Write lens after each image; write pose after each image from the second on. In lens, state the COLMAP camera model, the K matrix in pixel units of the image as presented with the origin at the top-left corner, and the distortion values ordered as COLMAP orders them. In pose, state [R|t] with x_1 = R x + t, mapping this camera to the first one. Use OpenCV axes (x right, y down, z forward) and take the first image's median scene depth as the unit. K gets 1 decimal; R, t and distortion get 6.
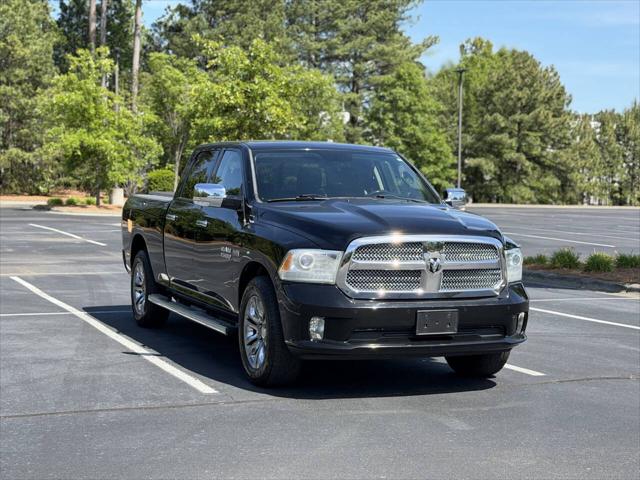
lens RADIAL K [[1183.4, 0, 326.1], [0, 1183.4, 239.0], [0, 0, 1]] dist [0.205423, -0.167240]
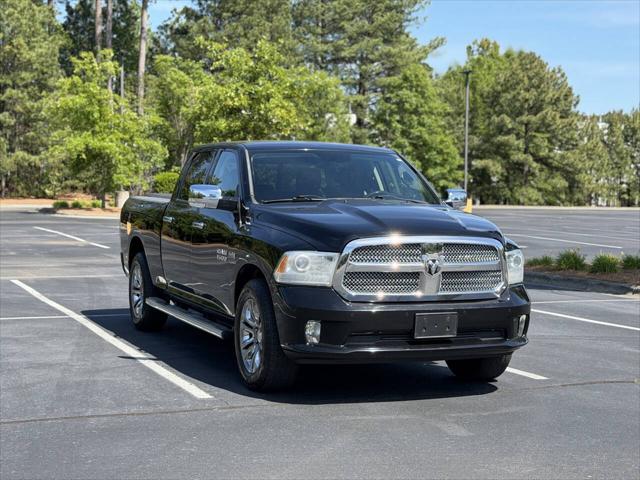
lens RADIAL K [[1183.4, 0, 326.1], [0, 1183.4, 239.0], [0, 0, 1]] dist [0.205423, -0.167240]
pose [[0.999971, -0.003051, -0.006940, 0.001940], [0.003037, 0.999993, -0.002019, 0.000129], [0.006946, 0.001998, 0.999974, 0.004109]]
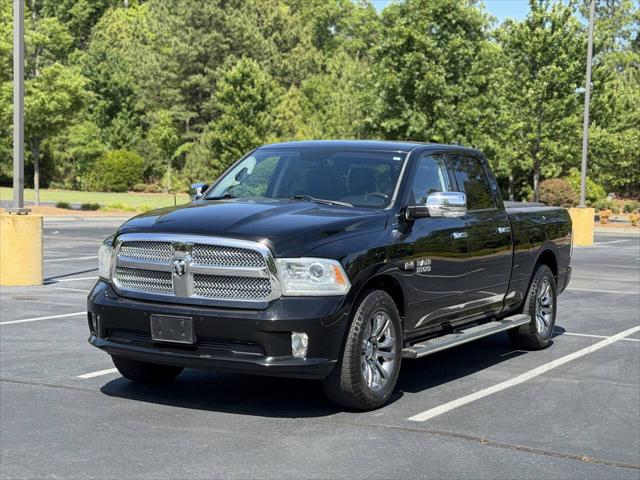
lens RADIAL K [[1185.9, 0, 320.0], [0, 1185.9, 240.0], [0, 0, 1]] dist [0.201697, -0.147263]
pose [[0.639104, 0.042762, -0.767930, 0.170645], [-0.058011, 0.998289, 0.007311, -0.002407], [0.766929, 0.039876, 0.640492, 0.096155]]
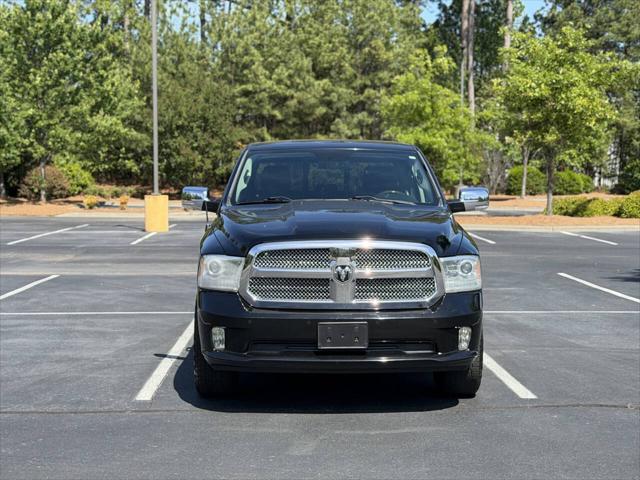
lens RADIAL K [[1185.9, 0, 320.0], [0, 1185.9, 240.0], [0, 0, 1]] dist [0.201697, -0.147263]
pose [[0.933063, 0.003773, -0.359692, 0.079714], [-0.002176, 0.999986, 0.004847, -0.001663], [0.359705, -0.003740, 0.933059, 0.026018]]
